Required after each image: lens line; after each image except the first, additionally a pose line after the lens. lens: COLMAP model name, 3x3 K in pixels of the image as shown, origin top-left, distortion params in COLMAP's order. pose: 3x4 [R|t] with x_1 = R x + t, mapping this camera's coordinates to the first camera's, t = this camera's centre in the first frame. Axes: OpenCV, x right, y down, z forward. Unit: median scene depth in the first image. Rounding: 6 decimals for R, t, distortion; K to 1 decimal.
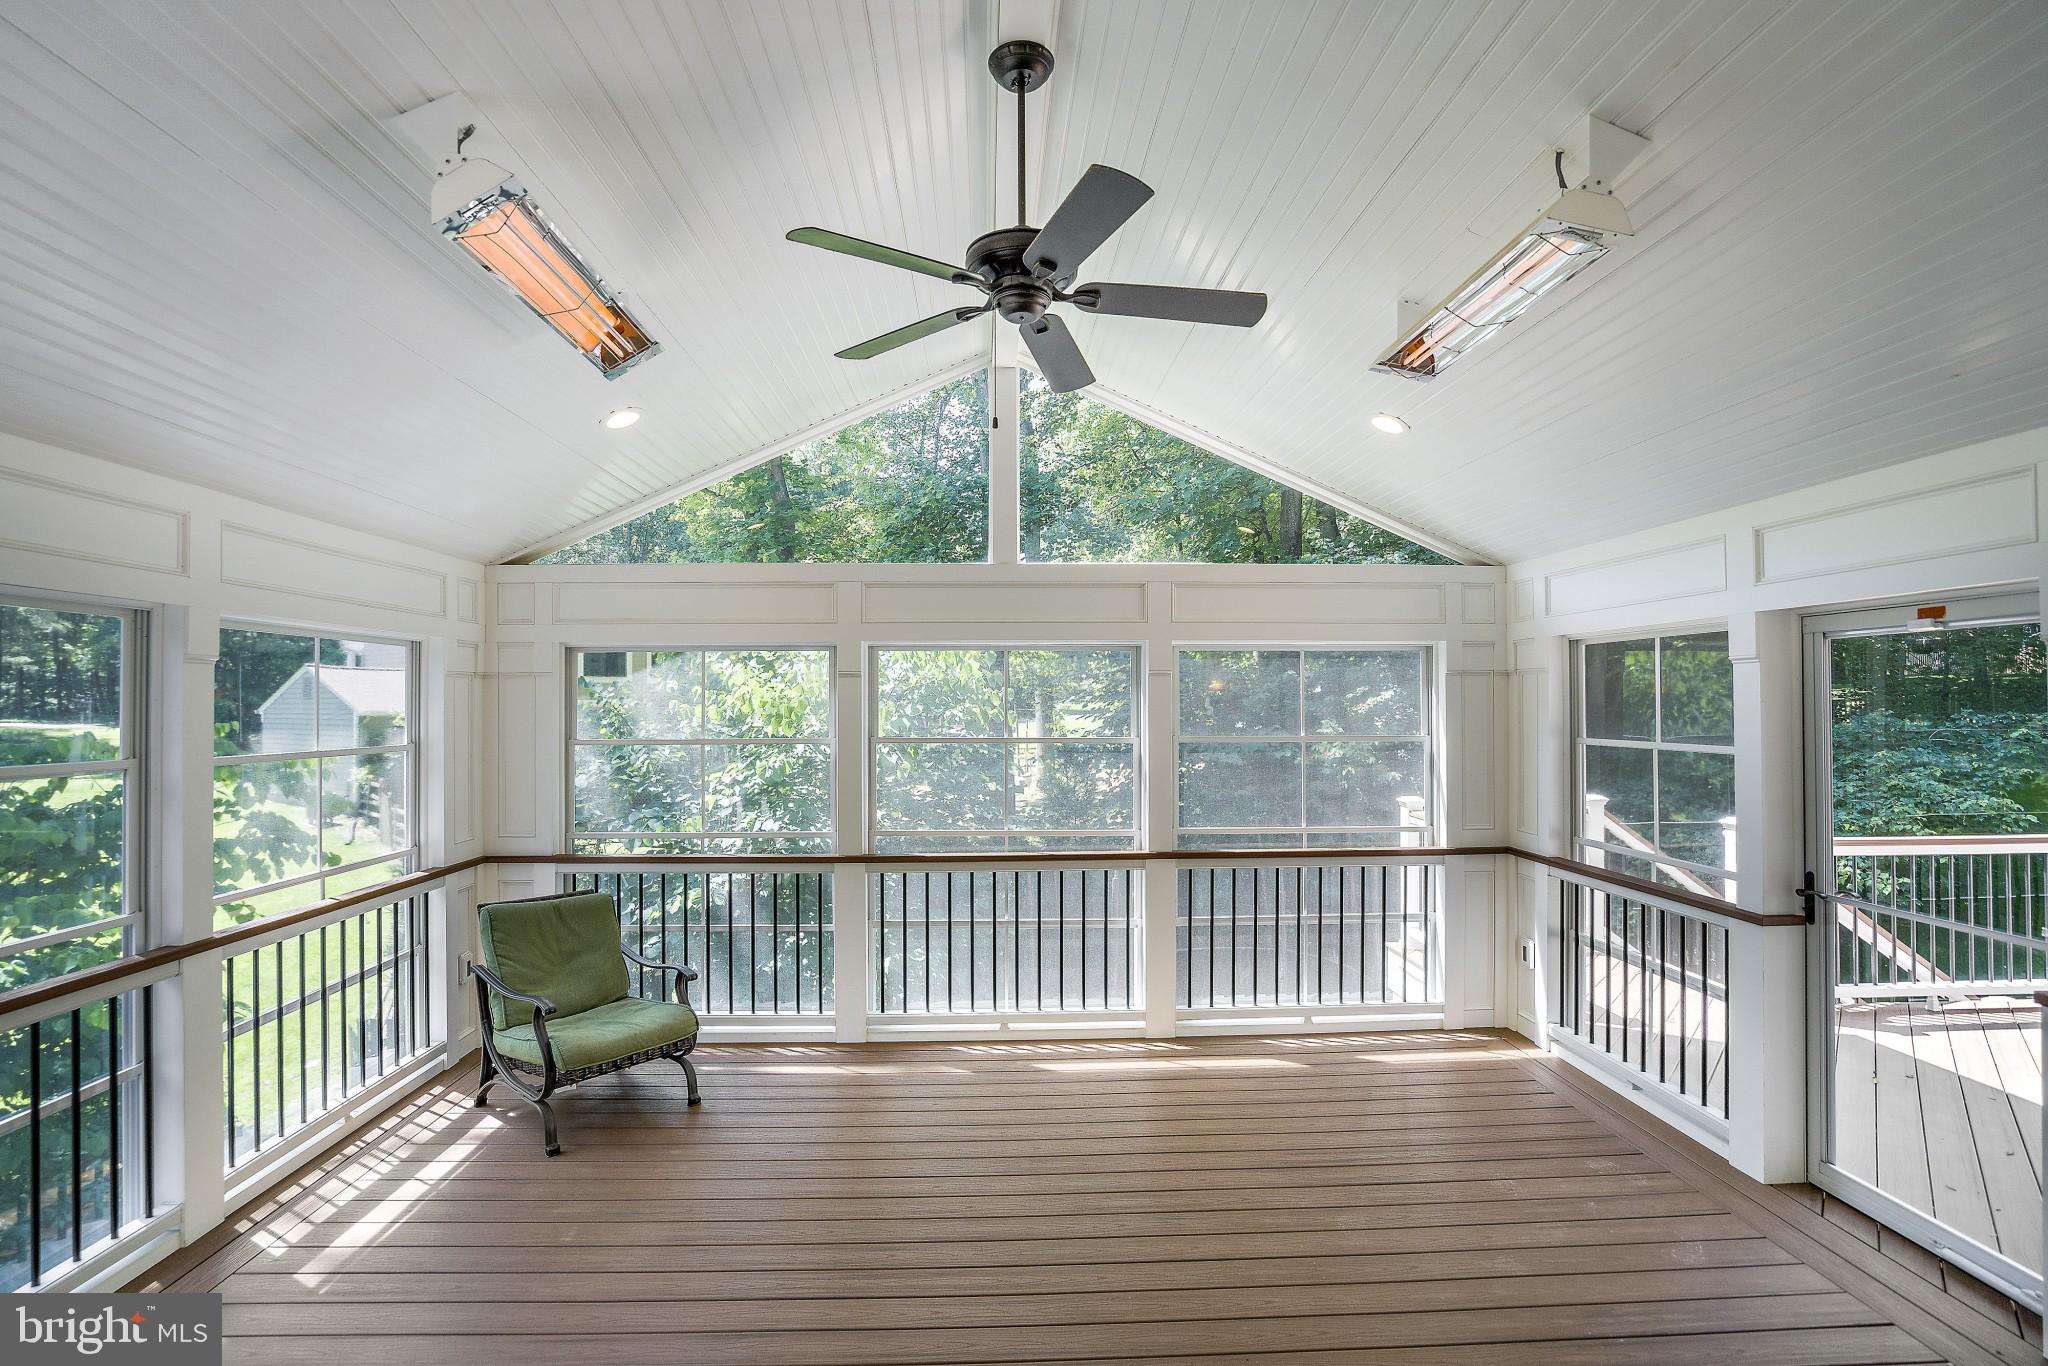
lens RADIAL K [[936.2, 0, 1033.5], [0, 936.2, 689.3], [0, 0, 1]] dist [-0.039578, 0.001346]
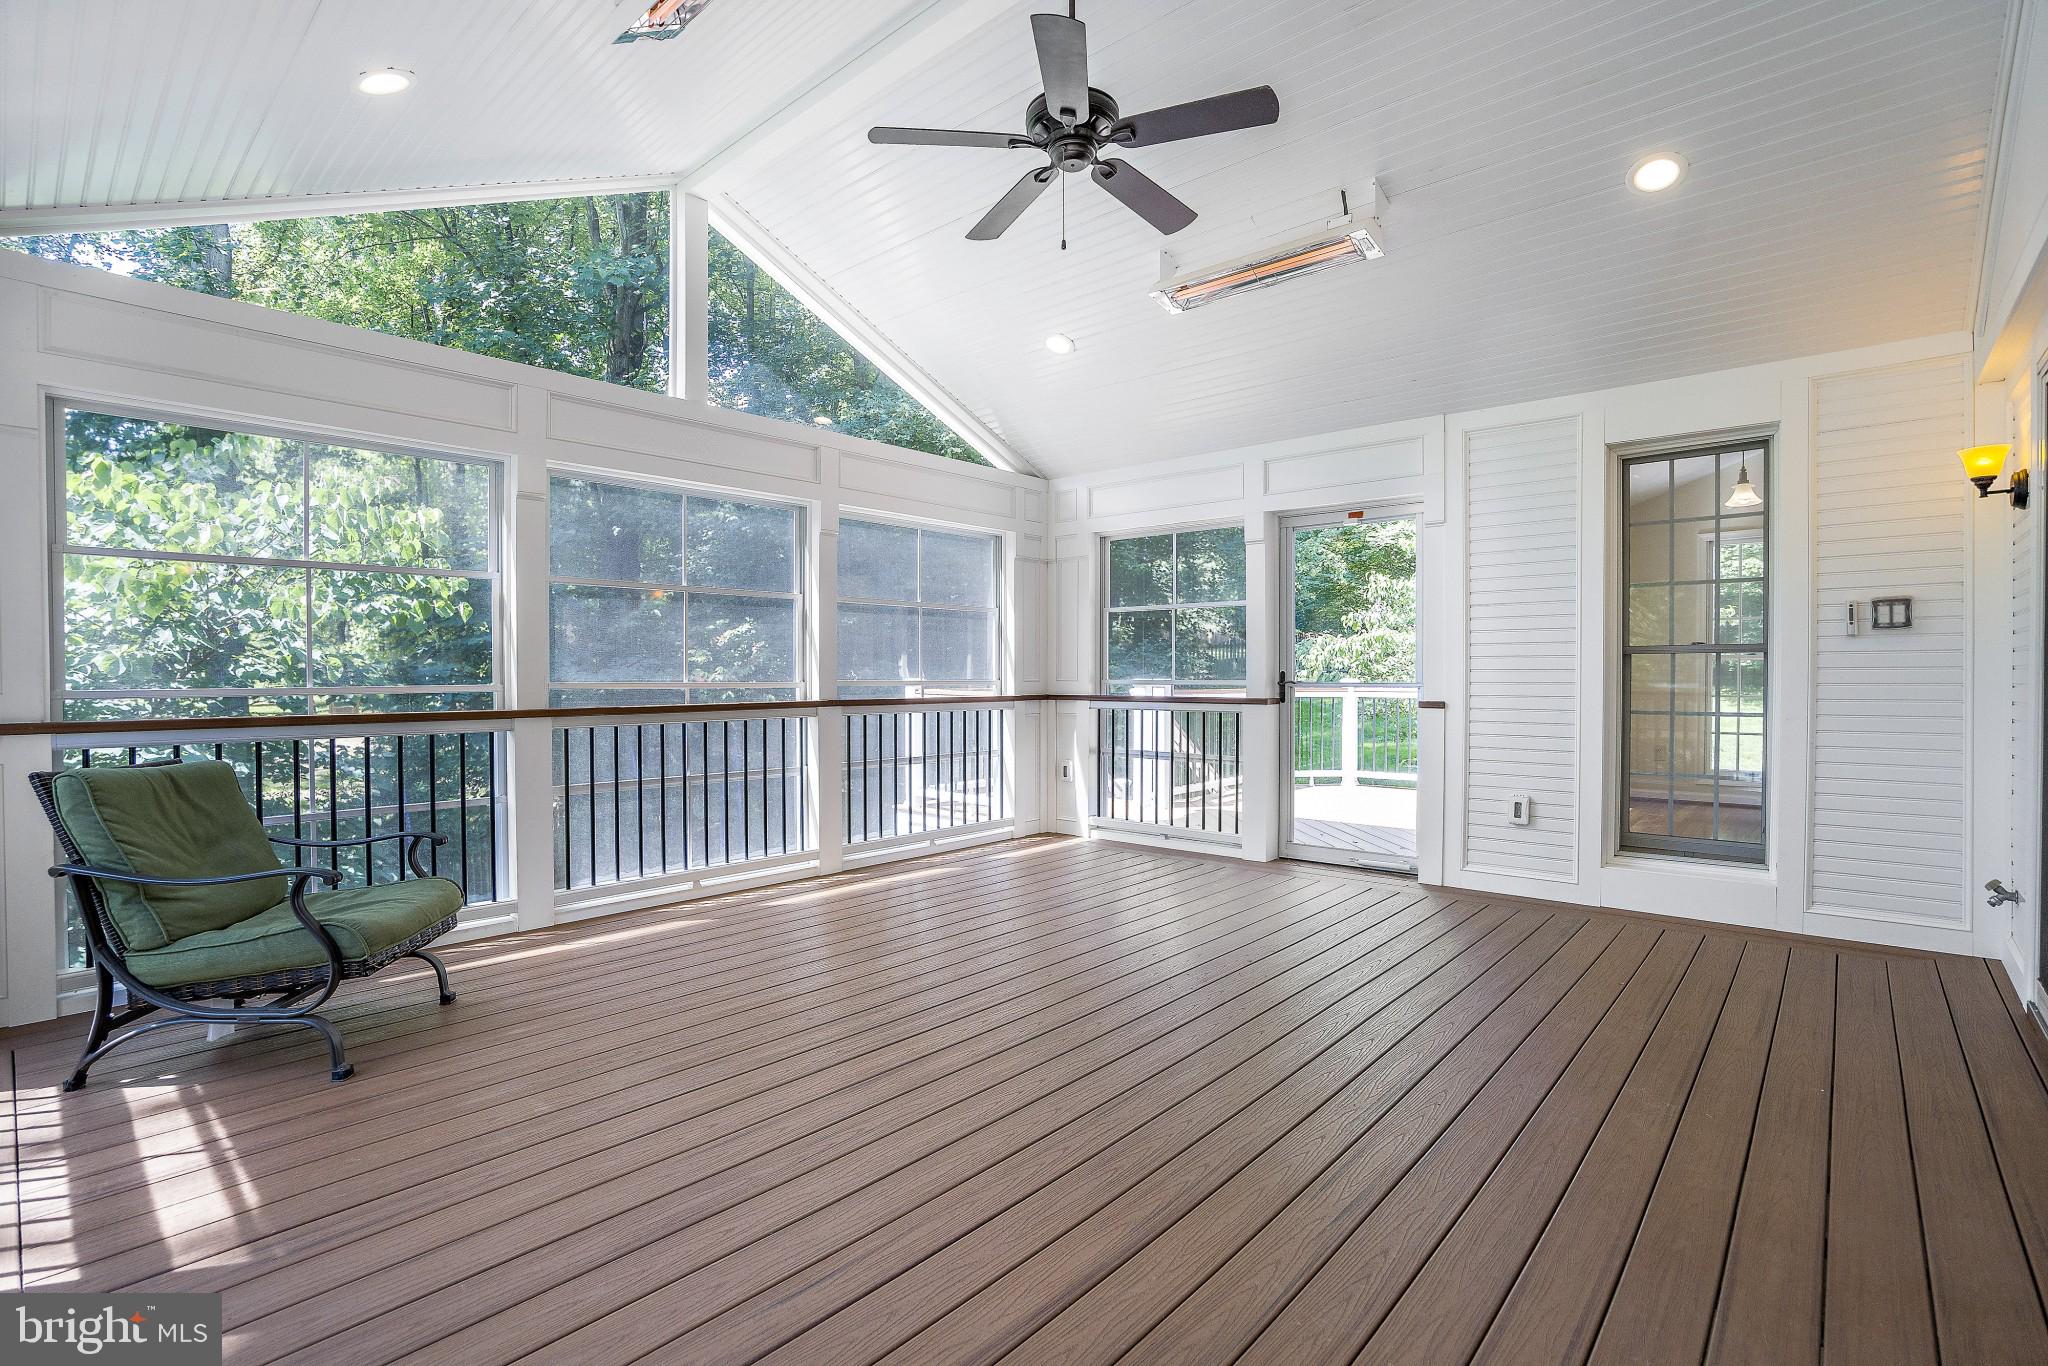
lens RADIAL K [[936.2, 0, 1023.7], [0, 936.2, 681.4], [0, 0, 1]] dist [-0.039578, 0.001346]
pose [[0.702667, -0.008433, 0.711469, -0.489979], [-0.010765, 0.999689, 0.022481, 0.131179], [-0.711438, -0.023456, 0.702358, 0.096076]]
